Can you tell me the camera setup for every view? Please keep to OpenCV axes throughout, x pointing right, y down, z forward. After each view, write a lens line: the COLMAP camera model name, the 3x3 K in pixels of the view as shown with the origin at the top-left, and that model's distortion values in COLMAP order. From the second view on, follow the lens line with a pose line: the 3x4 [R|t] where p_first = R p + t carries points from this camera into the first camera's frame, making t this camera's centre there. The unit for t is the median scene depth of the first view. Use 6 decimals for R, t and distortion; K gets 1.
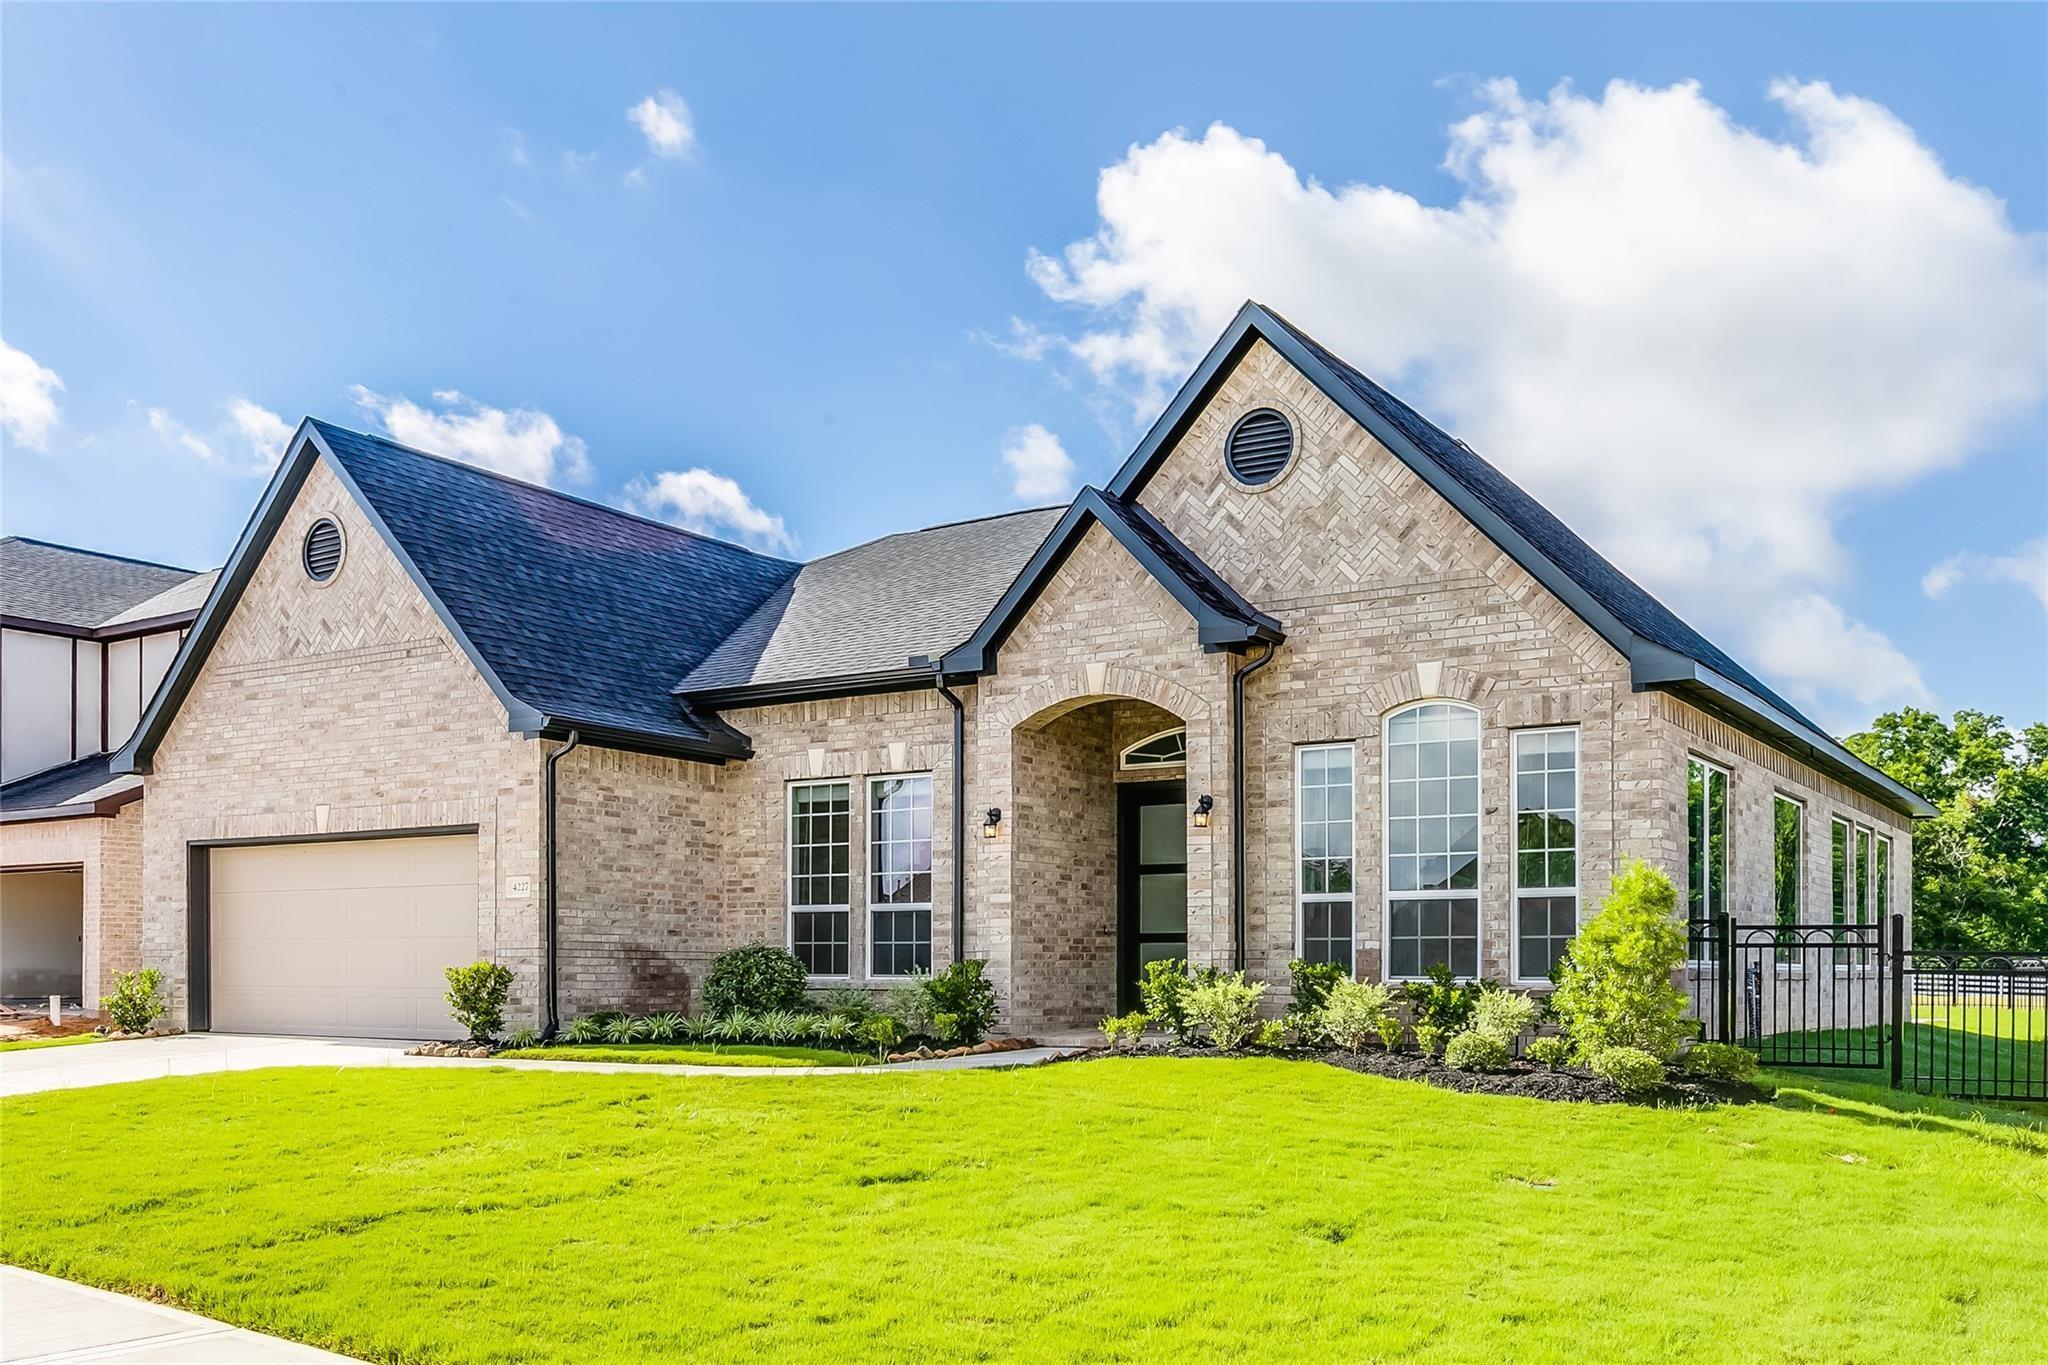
lens RADIAL K [[1760.6, 0, 1024.0], [0, 1760.6, 682.5], [0, 0, 1]] dist [-0.009531, -0.001760]
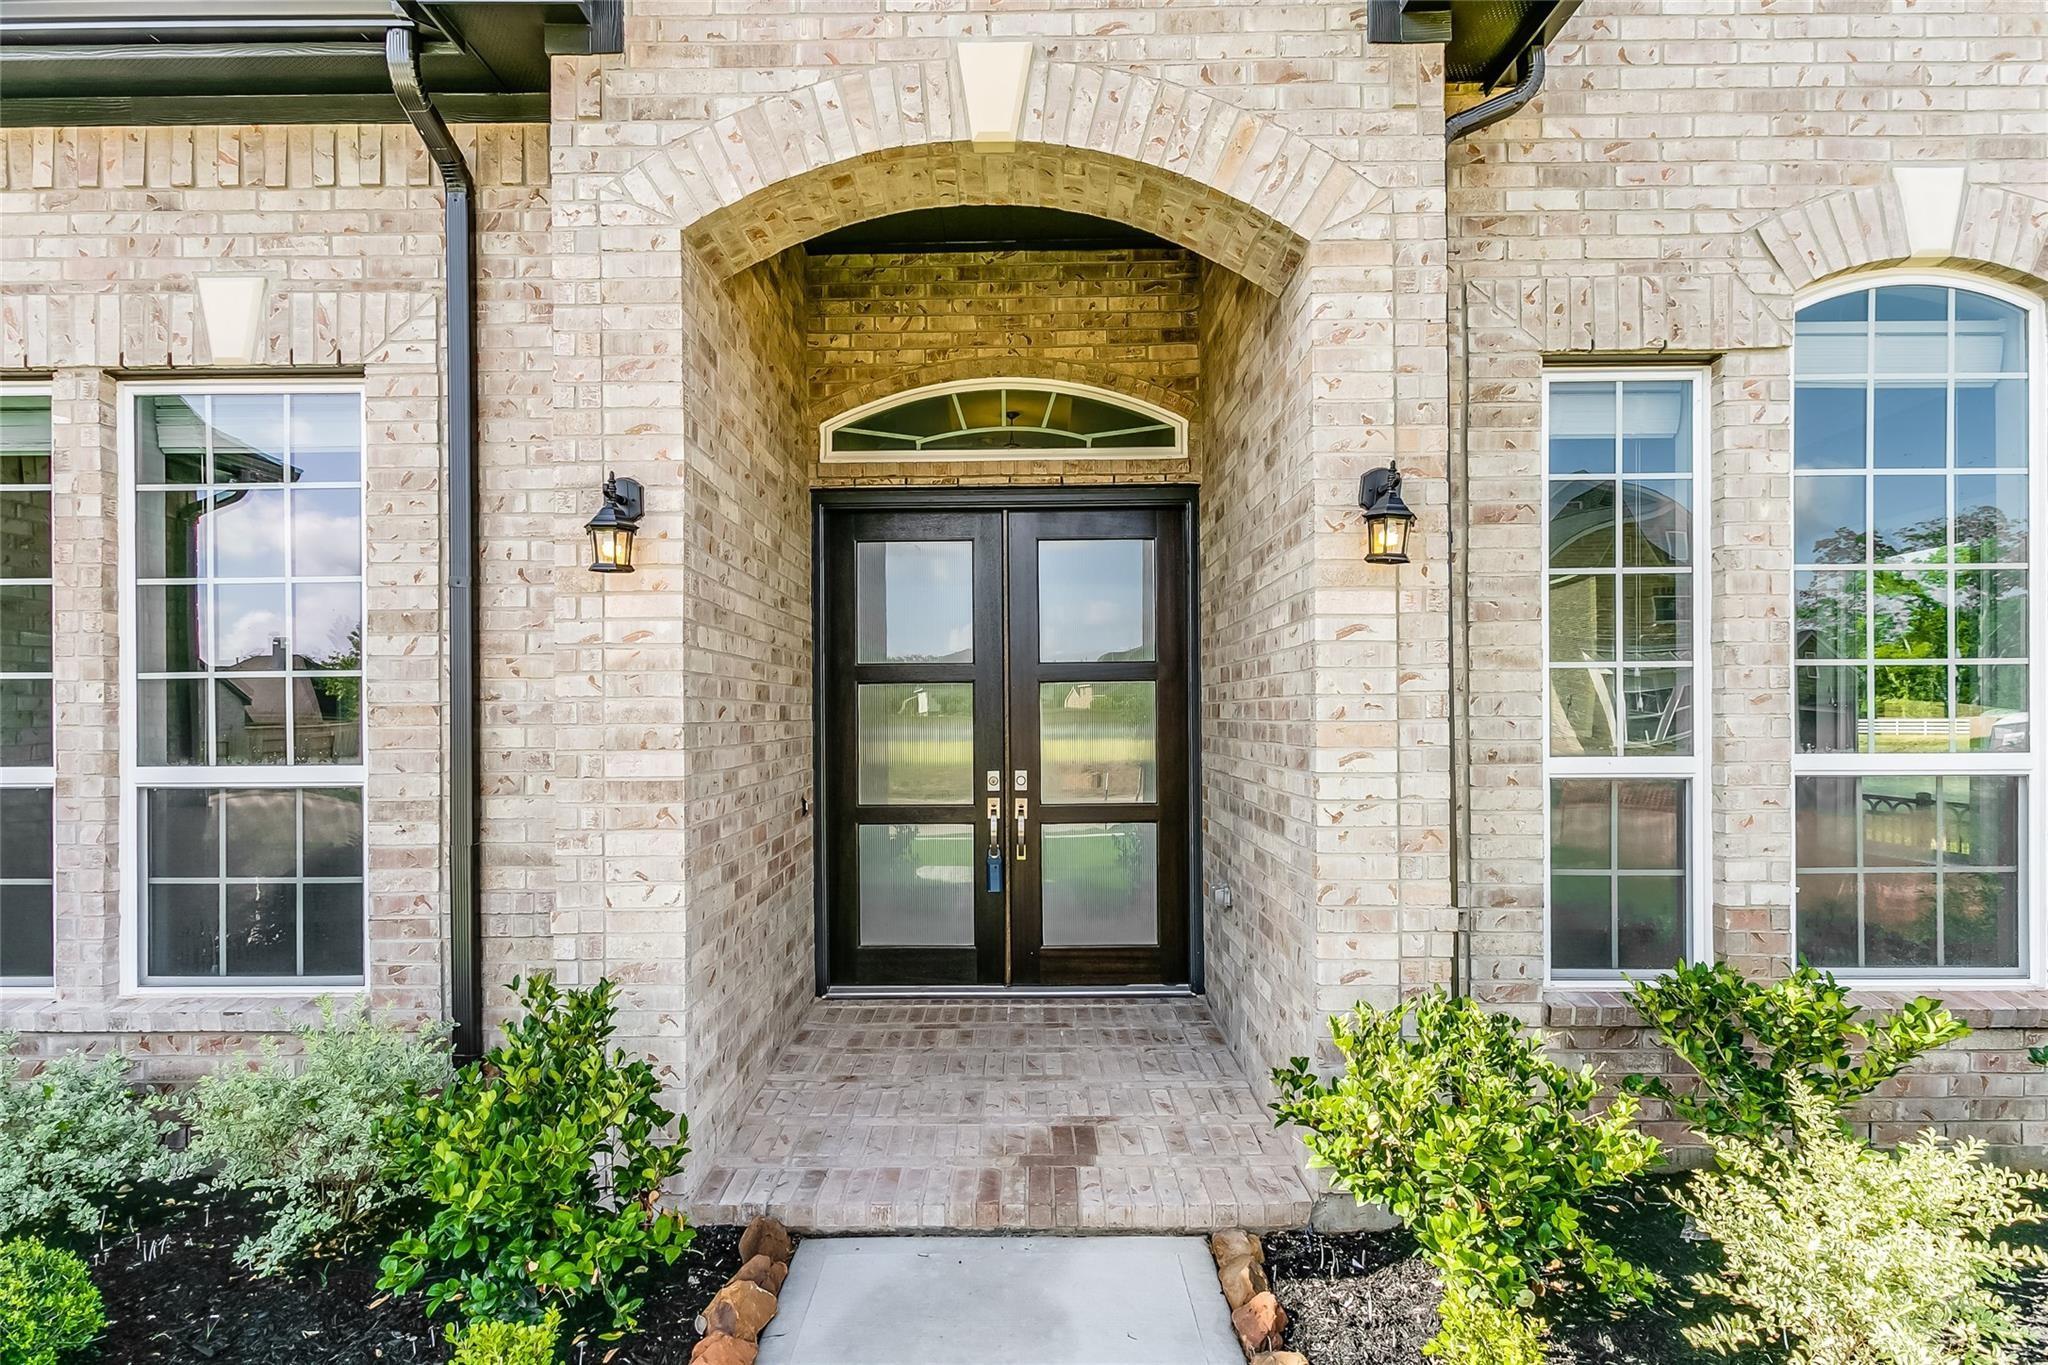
lens RADIAL K [[1070.5, 0, 1012.4], [0, 1070.5, 702.9], [0, 0, 1]] dist [0.006890, -0.002570]
pose [[0.848675, 0.002038, 0.528911, -0.058197], [-0.077095, 0.989789, 0.119891, 0.082745], [-0.523266, -0.142524, 0.840166, 0.799694]]
